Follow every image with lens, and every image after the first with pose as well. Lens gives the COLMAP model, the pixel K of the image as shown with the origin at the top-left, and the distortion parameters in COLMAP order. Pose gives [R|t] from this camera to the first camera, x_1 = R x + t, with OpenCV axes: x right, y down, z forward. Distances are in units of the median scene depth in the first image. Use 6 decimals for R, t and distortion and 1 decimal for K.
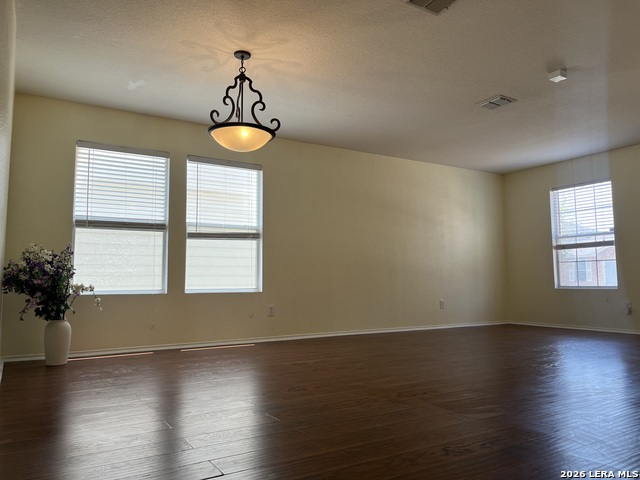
lens RADIAL K [[480.5, 0, 320.0], [0, 480.5, 240.0], [0, 0, 1]] dist [0.004540, 0.000757]
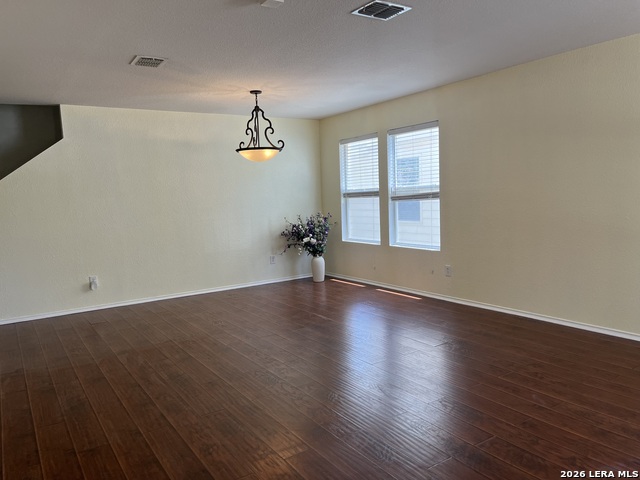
lens RADIAL K [[480.5, 0, 320.0], [0, 480.5, 240.0], [0, 0, 1]] dist [0.004540, 0.000757]
pose [[0.026486, 0.093436, -0.995273, 0.980502], [0.125950, 0.987376, 0.096046, -0.048223], [0.991683, -0.127899, 0.014383, 0.829812]]
